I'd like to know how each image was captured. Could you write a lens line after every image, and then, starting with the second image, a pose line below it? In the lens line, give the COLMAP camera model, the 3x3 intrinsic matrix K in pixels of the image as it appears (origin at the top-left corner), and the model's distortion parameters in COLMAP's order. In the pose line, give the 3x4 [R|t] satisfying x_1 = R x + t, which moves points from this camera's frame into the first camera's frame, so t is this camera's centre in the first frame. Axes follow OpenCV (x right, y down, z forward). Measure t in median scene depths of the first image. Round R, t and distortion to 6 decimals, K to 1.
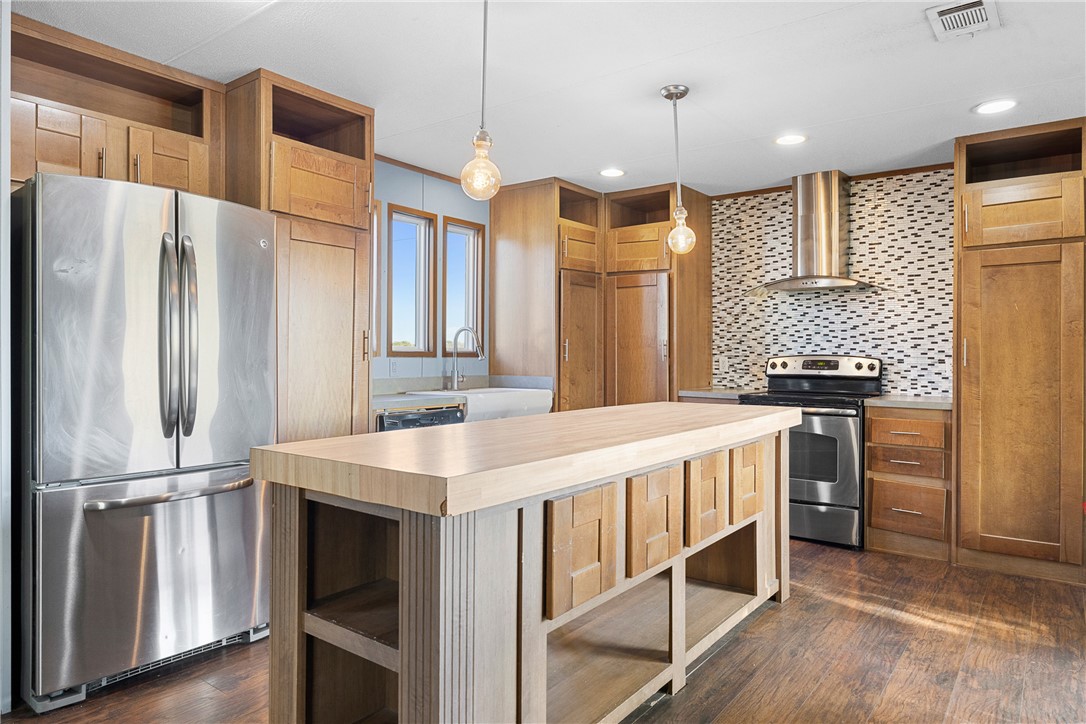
lens RADIAL K [[675.8, 0, 542.6], [0, 675.8, 358.4], [0, 0, 1]] dist [0.000213, 0.000096]
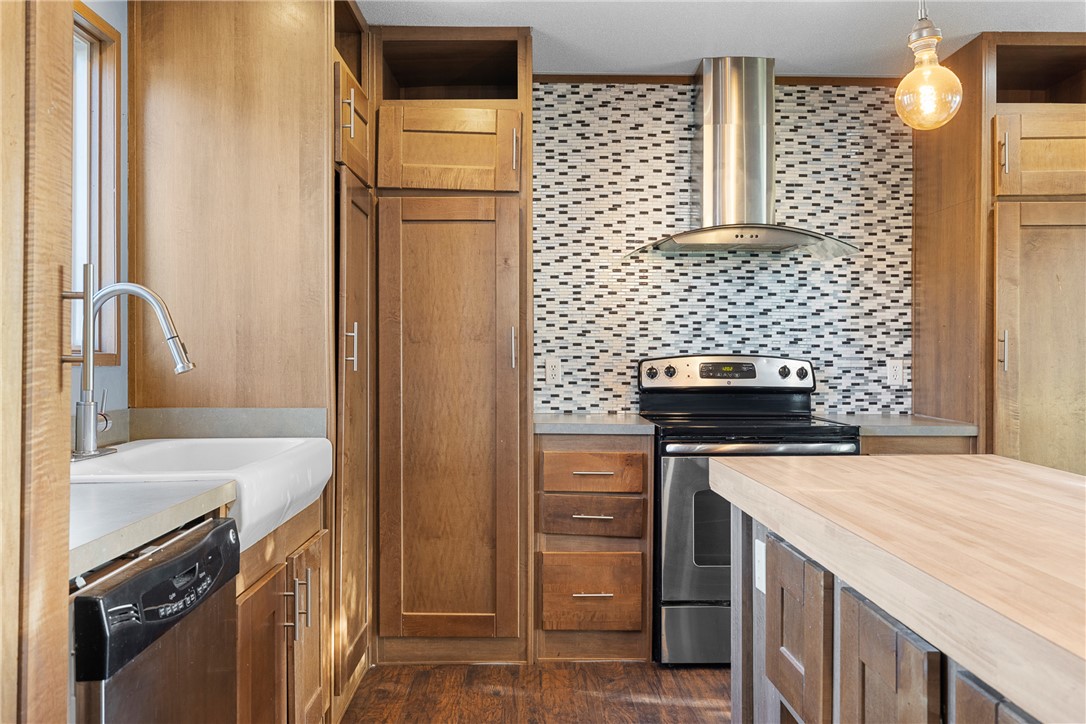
lens RADIAL K [[893.4, 0, 542.9], [0, 893.4, 360.7], [0, 0, 1]] dist [-0.000129, 0.002103]
pose [[0.786337, -0.008890, 0.617734, -0.224575], [0.006323, 0.999960, 0.006341, -0.005667], [-0.617766, -0.001080, 0.786361, 0.444226]]
